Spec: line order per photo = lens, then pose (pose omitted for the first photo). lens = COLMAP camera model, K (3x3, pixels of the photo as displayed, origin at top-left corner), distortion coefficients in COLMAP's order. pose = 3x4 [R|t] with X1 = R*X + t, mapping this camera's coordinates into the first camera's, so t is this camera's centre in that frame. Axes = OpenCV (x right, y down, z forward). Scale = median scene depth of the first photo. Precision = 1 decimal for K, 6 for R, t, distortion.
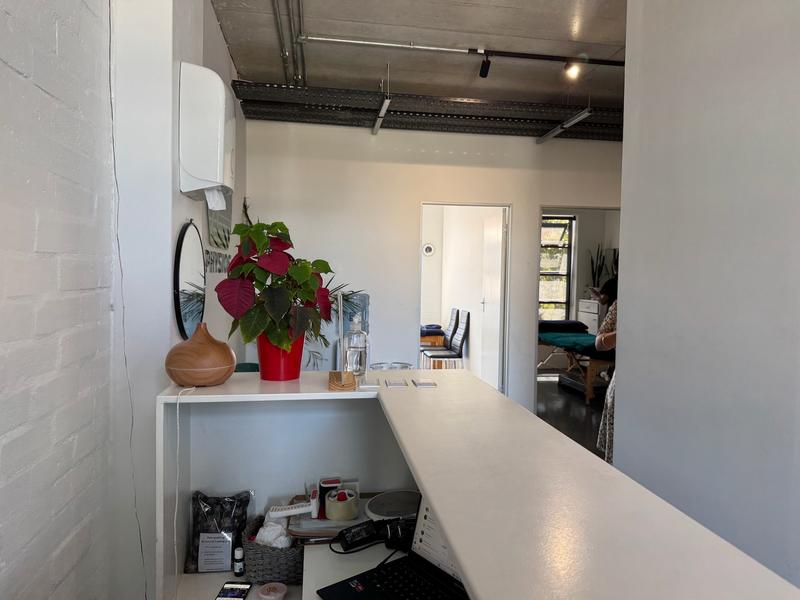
lens RADIAL K [[574.8, 0, 399.9], [0, 574.8, 299.7], [0, 0, 1]] dist [-0.000762, -0.001010]
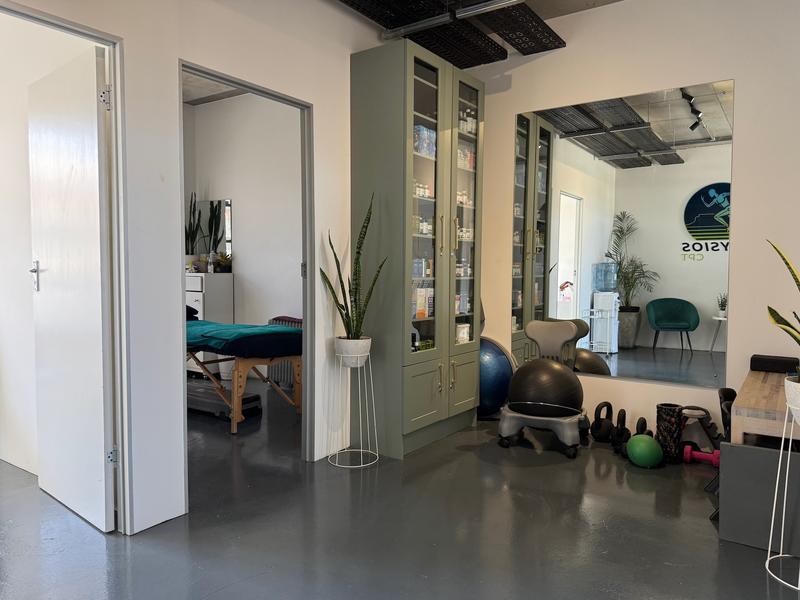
lens RADIAL K [[574.8, 0, 398.6], [0, 574.8, 298.1], [0, 0, 1]] dist [-0.000762, -0.001010]
pose [[0.689458, -0.052893, 0.722392, 0.008994], [0.038834, 0.998595, 0.036052, 0.021195], [-0.723284, 0.003197, 0.690543, 0.438734]]
